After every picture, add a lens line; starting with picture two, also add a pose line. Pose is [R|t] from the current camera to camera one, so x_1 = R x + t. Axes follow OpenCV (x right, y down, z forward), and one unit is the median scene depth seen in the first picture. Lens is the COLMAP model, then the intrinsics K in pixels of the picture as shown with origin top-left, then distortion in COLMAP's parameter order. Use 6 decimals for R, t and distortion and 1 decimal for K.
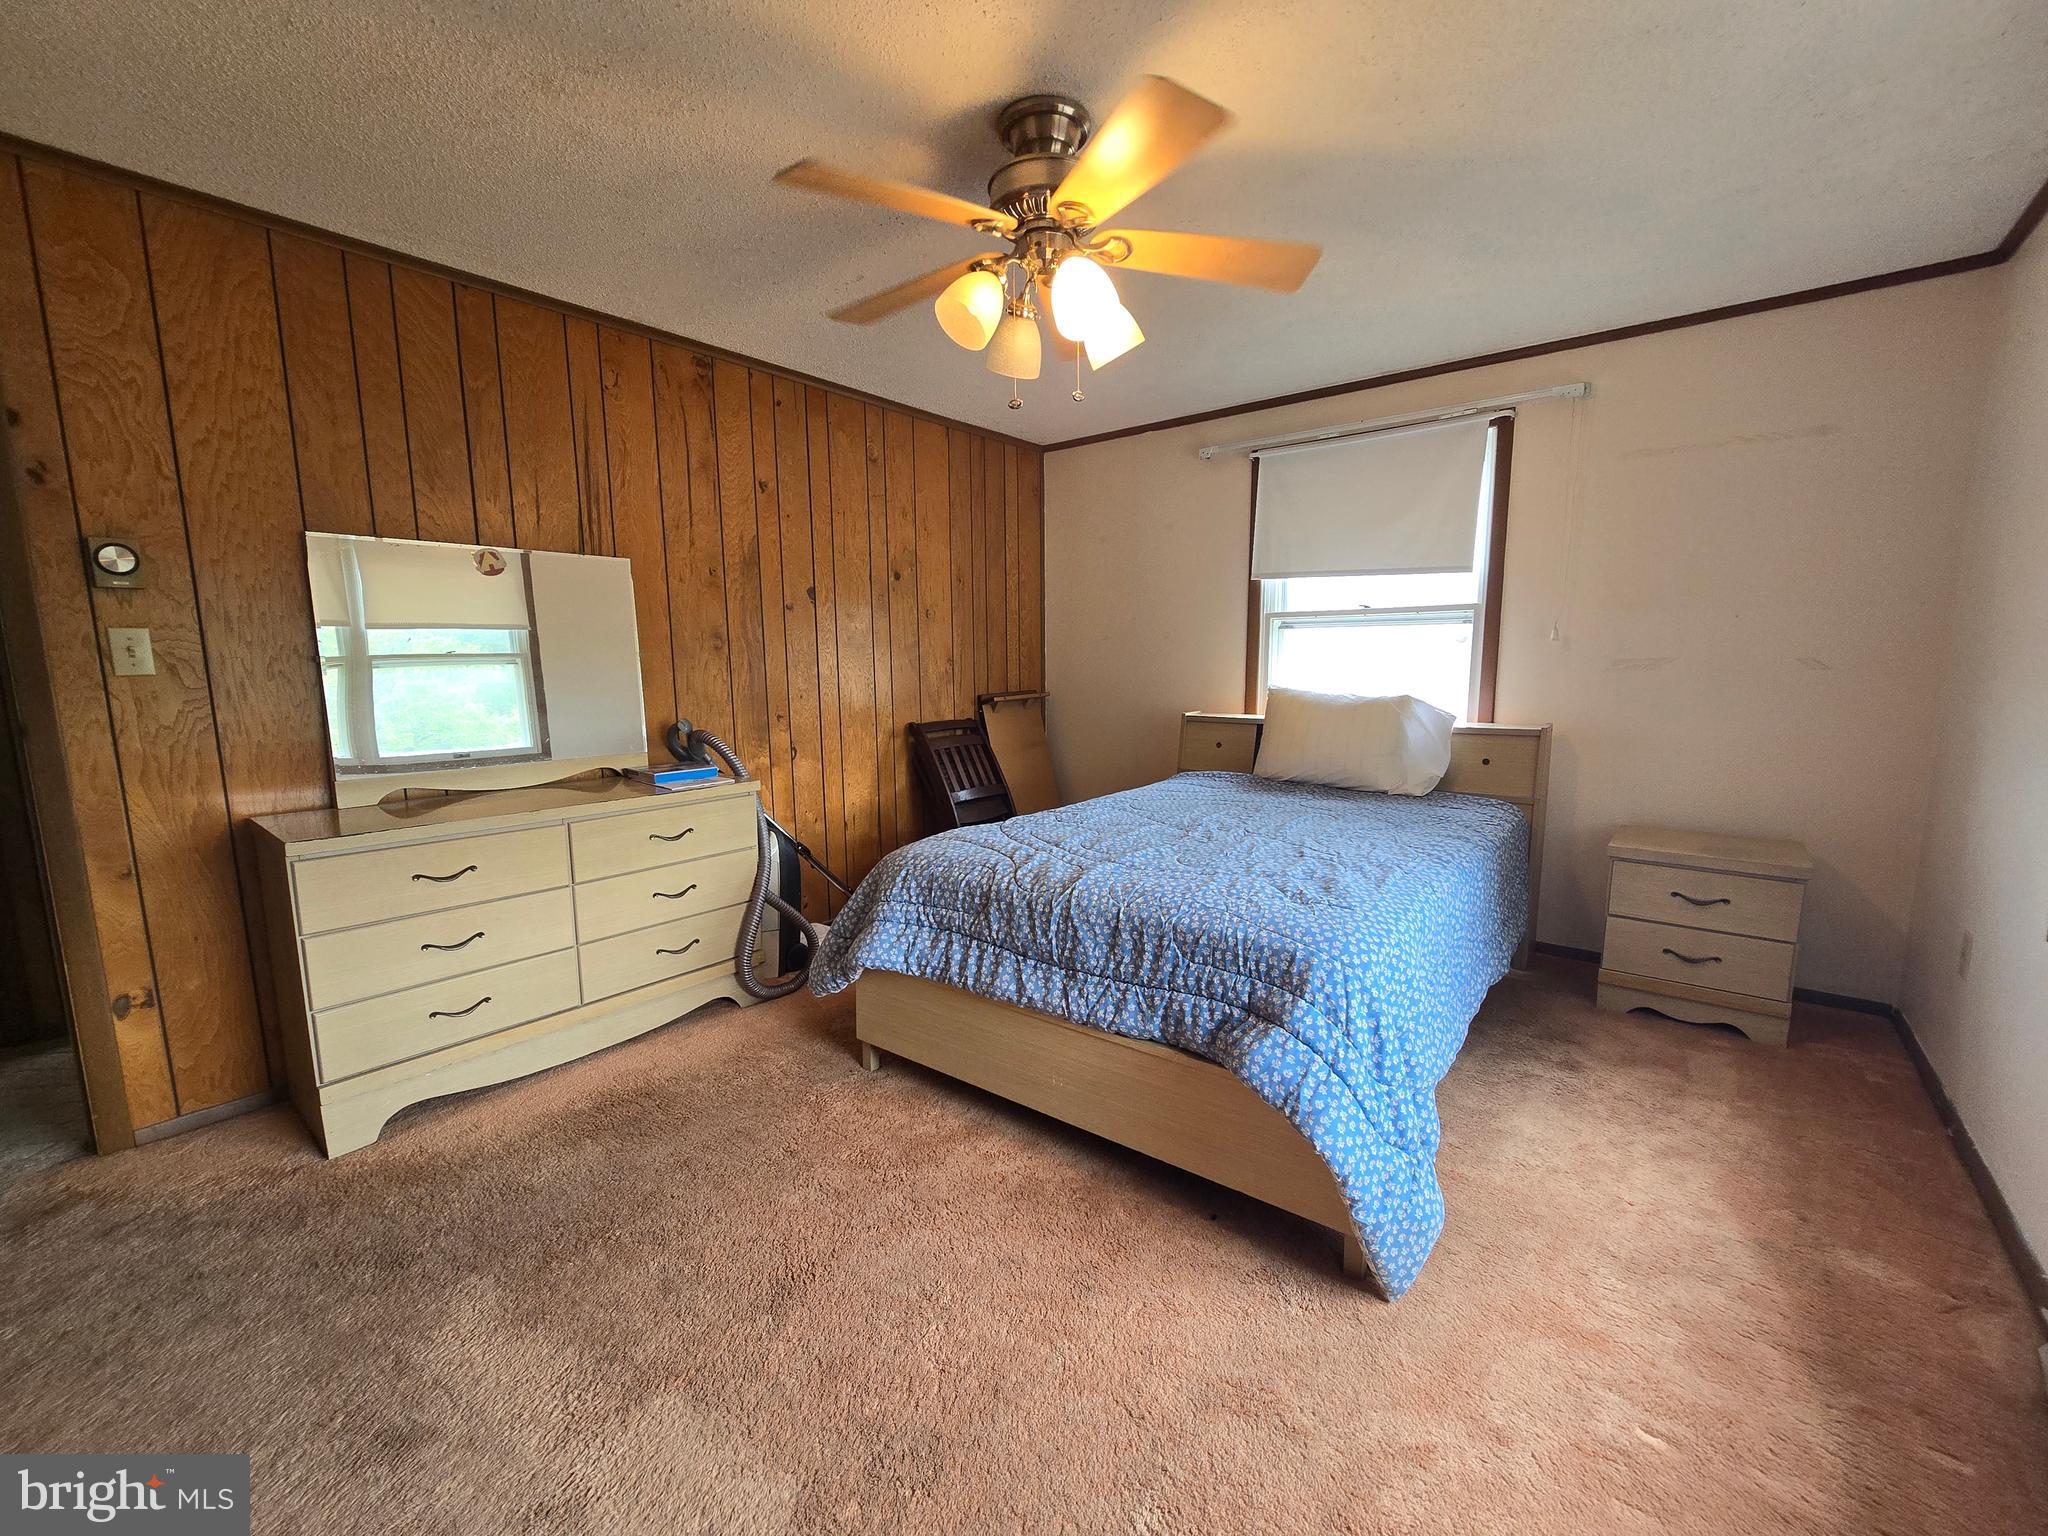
lens RADIAL K [[839.4, 0, 1019.8], [0, 839.4, 781.6], [0, 0, 1]] dist [0.000359, -0.003536]
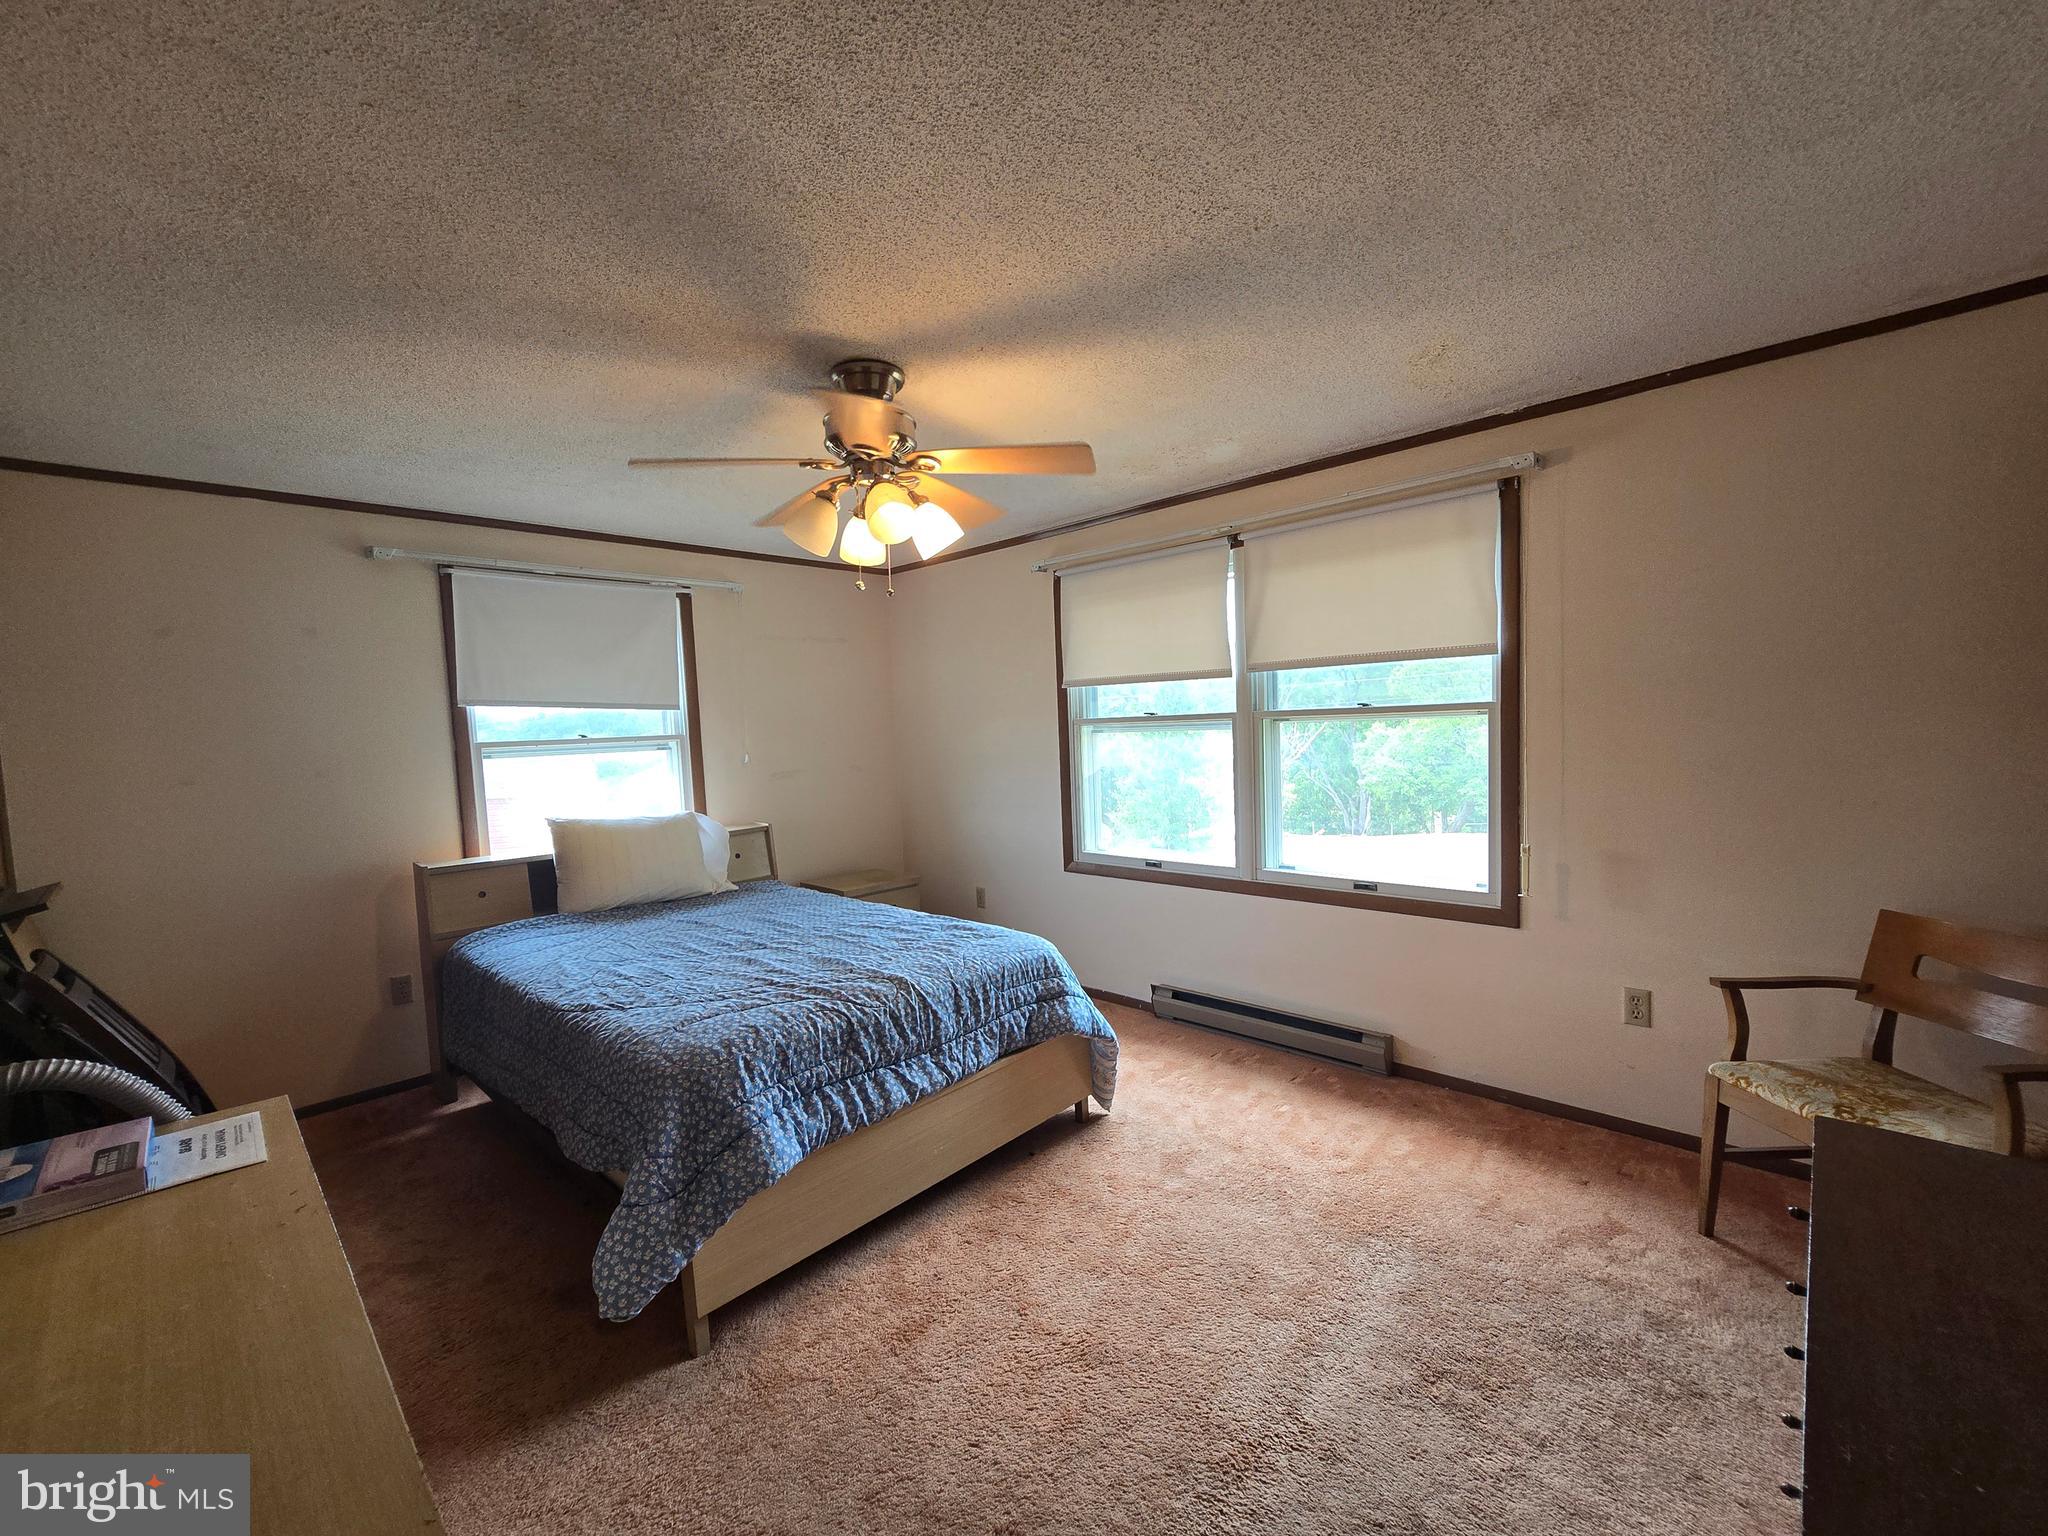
lens RADIAL K [[839.4, 0, 1019.8], [0, 839.4, 781.6], [0, 0, 1]] dist [0.000359, -0.003536]
pose [[0.079140, -0.061933, 0.994938, -1.087881], [0.183291, 0.981956, 0.046545, -0.183764], [-0.979868, 0.178680, 0.089063, 0.688369]]
